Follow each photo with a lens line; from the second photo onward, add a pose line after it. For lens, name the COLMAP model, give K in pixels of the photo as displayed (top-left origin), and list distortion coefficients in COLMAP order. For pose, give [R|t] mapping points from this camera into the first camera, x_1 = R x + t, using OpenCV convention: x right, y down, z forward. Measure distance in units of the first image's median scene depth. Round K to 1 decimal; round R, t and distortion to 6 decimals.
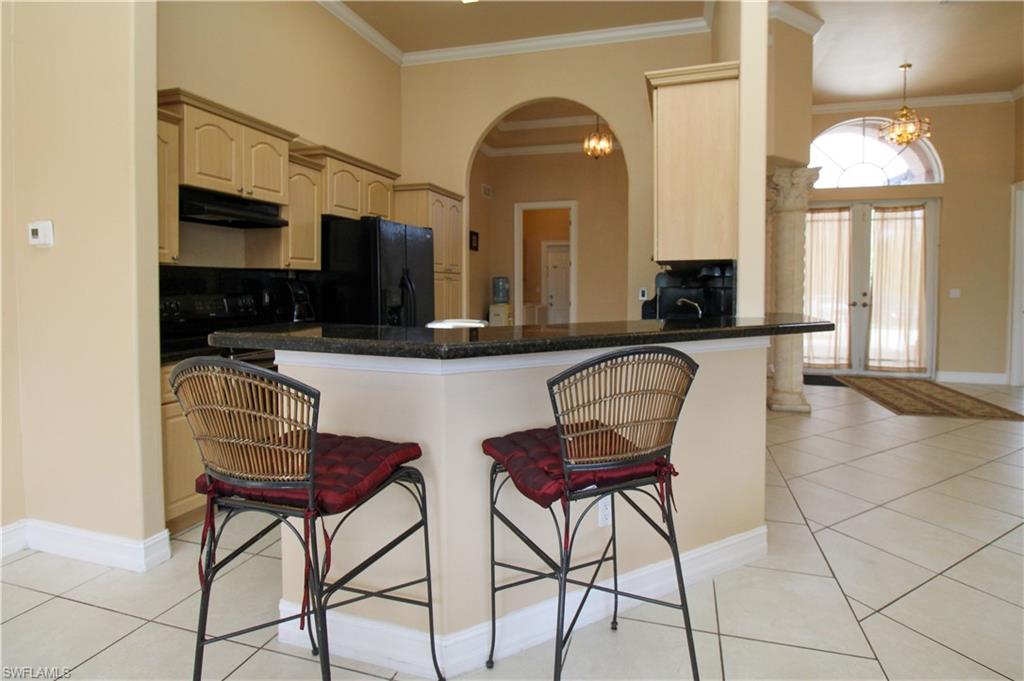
lens RADIAL K [[516.6, 0, 540.5], [0, 516.6, 301.6], [0, 0, 1]] dist [0.001951, -0.013821]
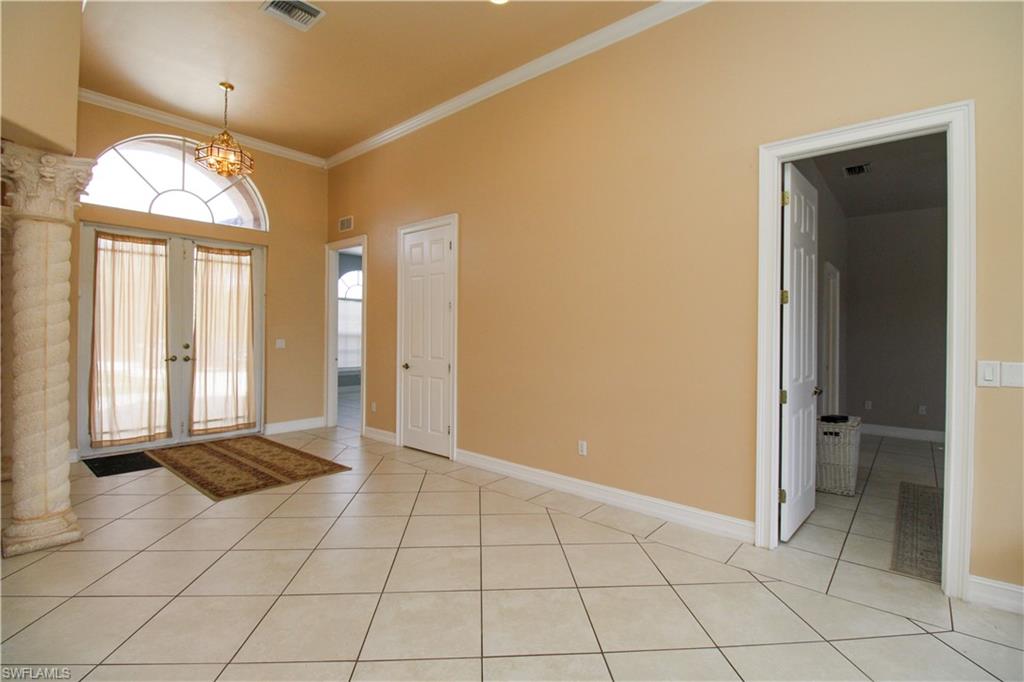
lens RADIAL K [[471.4, 0, 512.8], [0, 471.4, 331.5], [0, 0, 1]] dist [0.002087, -0.015086]
pose [[0.432853, 0.001578, 0.901463, 0.169198], [0.020075, 0.999734, -0.011389, -0.019560], [-0.901241, 0.023026, 0.432706, 0.188962]]
